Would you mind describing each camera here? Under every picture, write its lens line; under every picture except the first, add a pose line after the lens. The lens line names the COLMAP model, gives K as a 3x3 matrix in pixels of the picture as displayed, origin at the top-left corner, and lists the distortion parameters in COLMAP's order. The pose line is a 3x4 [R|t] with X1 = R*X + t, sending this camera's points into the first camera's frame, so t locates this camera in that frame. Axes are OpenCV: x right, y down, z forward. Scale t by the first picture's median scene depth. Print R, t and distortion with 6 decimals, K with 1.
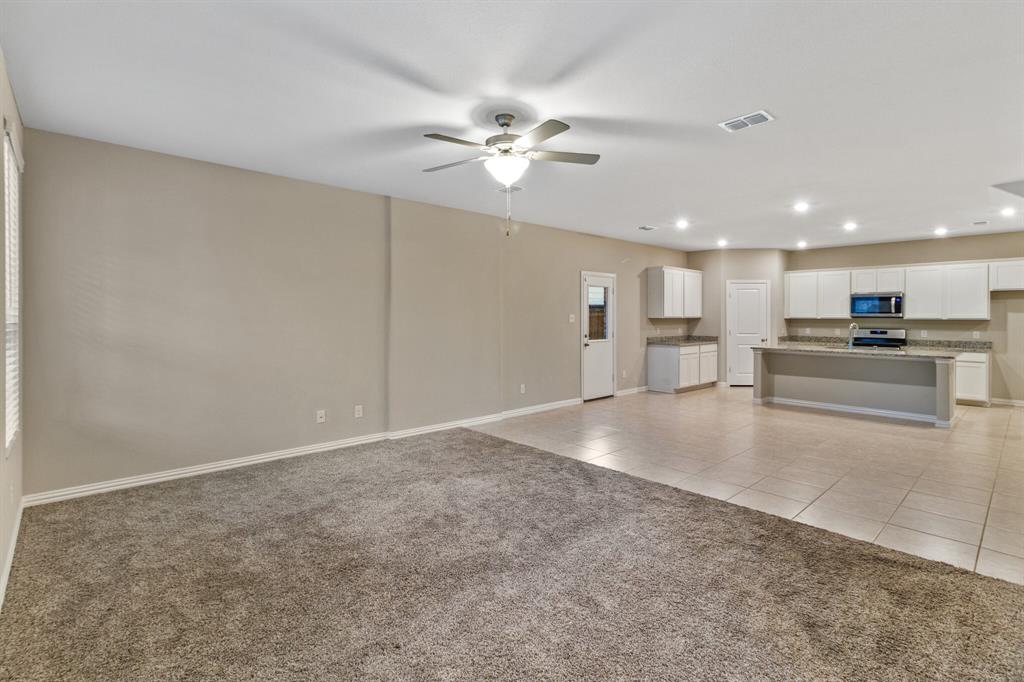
lens RADIAL K [[485.4, 0, 507.3], [0, 485.4, 315.7], [0, 0, 1]] dist [0.004266, -0.000260]
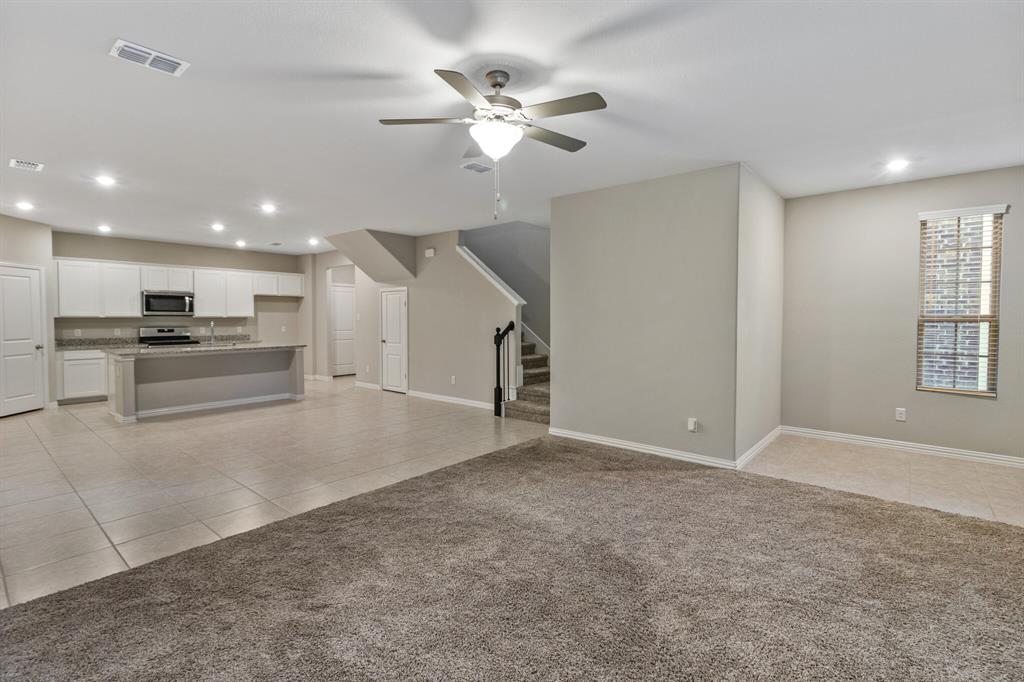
lens RADIAL K [[485.4, 0, 516.2], [0, 485.4, 331.2], [0, 0, 1]] dist [0.004266, -0.000260]
pose [[-0.140578, -0.033983, 0.989486, -0.336360], [-0.001553, 0.999417, 0.034104, -0.000235], [-0.990068, 0.003258, -0.140549, 0.434653]]
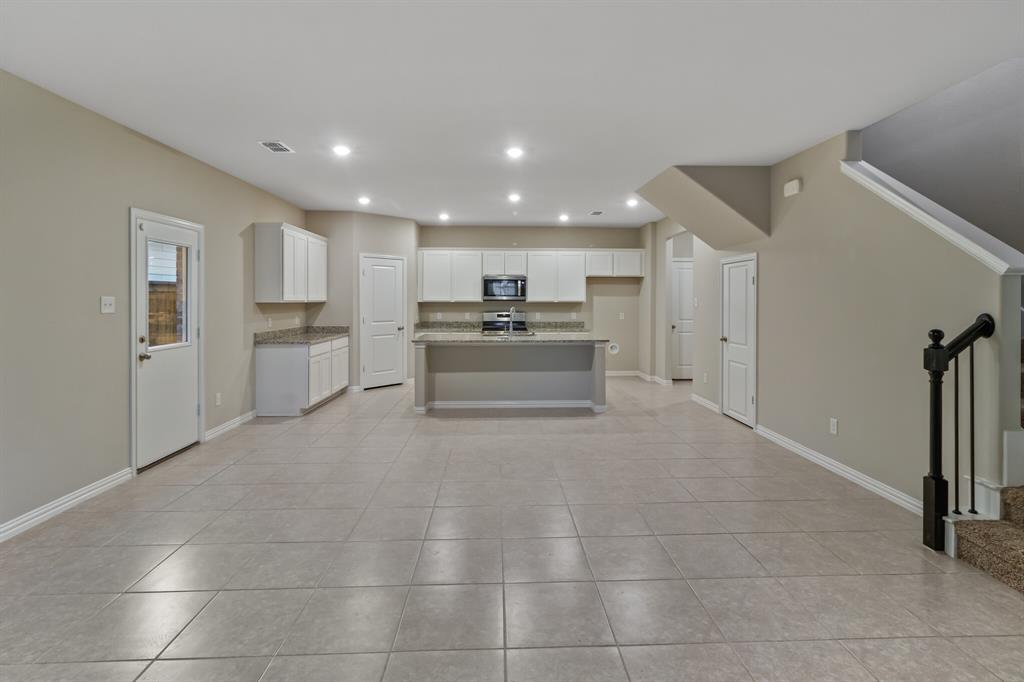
lens RADIAL K [[485.4, 0, 513.8], [0, 485.4, 300.9], [0, 0, 1]] dist [0.004266, -0.000260]
pose [[0.641226, -0.003748, 0.767343, 0.020842], [0.001409, 0.999992, 0.003707, 0.000450], [-0.767350, -0.001296, 0.641227, 0.360566]]
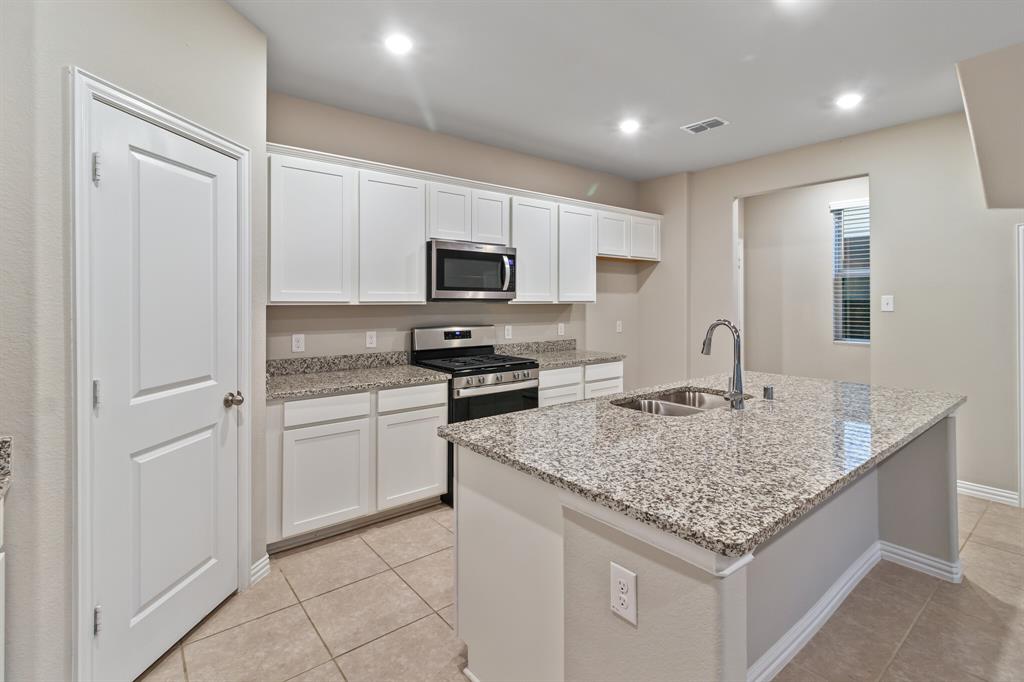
lens RADIAL K [[485.4, 0, 499.6], [0, 485.4, 299.4], [0, 0, 1]] dist [0.004266, -0.000260]
pose [[0.045427, -0.002448, 0.998965, 0.336039], [-0.001137, 0.999996, 0.002502, 0.001345], [-0.998967, -0.001249, 0.045424, 0.961070]]
